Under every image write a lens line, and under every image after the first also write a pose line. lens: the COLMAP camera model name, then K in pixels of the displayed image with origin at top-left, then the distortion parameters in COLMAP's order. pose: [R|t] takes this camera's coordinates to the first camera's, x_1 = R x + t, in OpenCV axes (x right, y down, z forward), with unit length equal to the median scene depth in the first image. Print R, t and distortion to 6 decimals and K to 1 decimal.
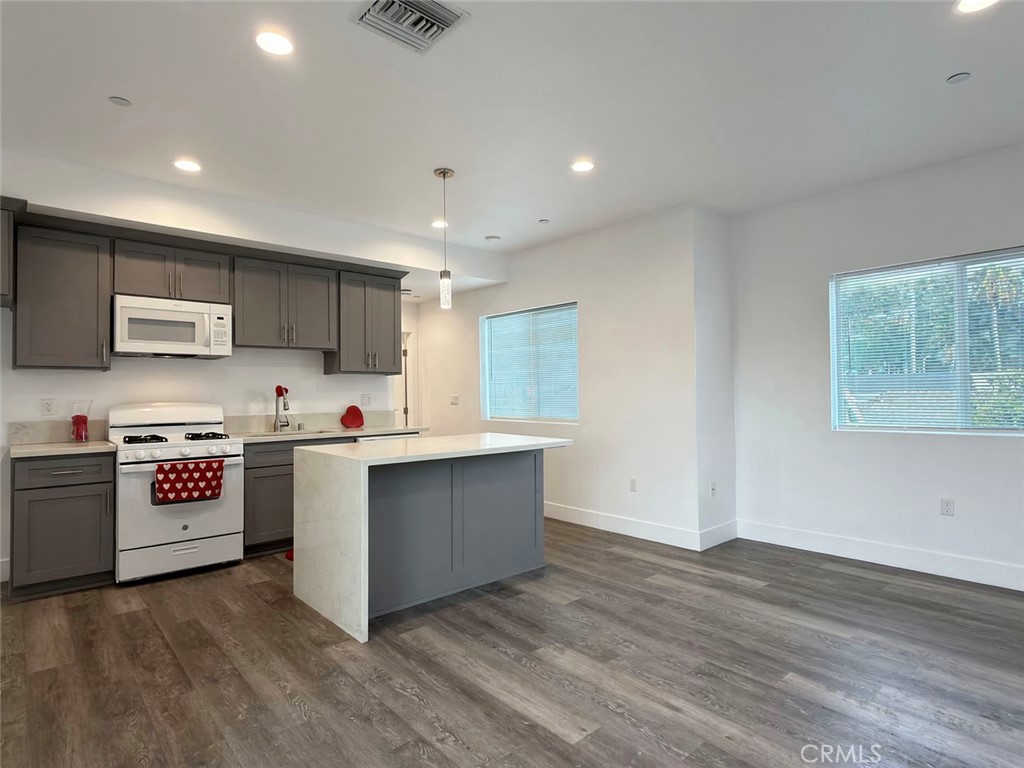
lens RADIAL K [[554.8, 0, 512.0], [0, 554.8, 384.0], [0, 0, 1]] dist [-0.001826, 0.000129]
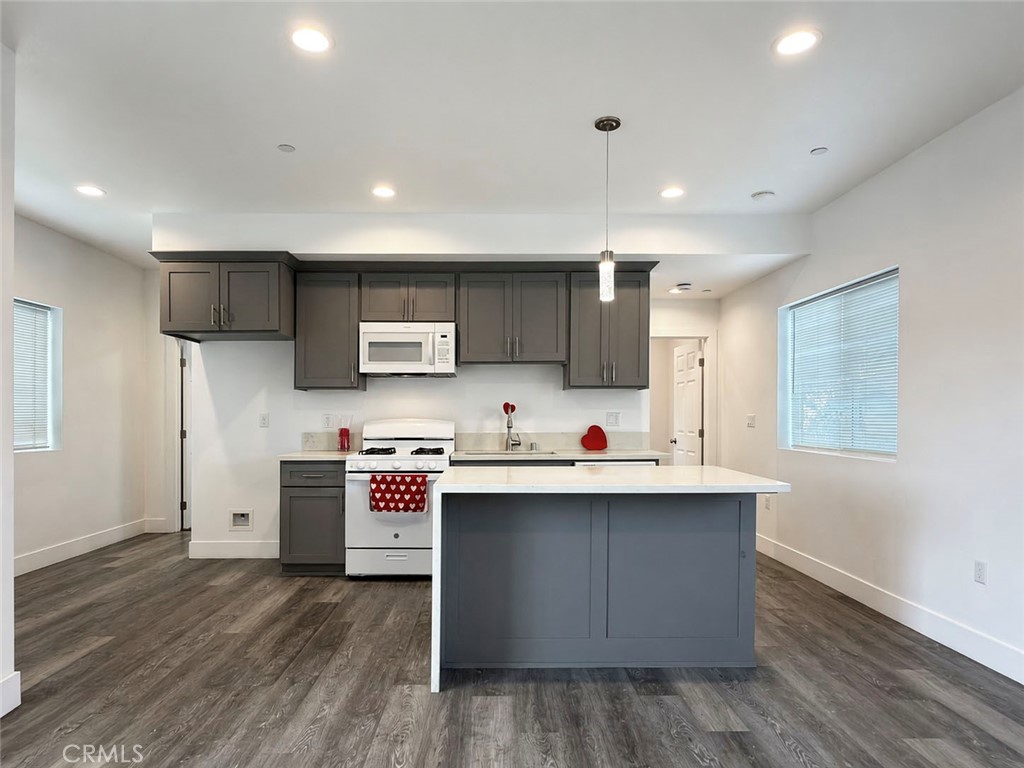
lens RADIAL K [[604.5, 0, 509.7], [0, 604.5, 420.4], [0, 0, 1]] dist [0.000313, 0.000364]
pose [[0.754632, 0.014069, -0.655997, 0.325148], [0.005098, 0.999614, 0.027303, 0.006517], [0.656128, -0.023948, 0.754269, 0.264745]]
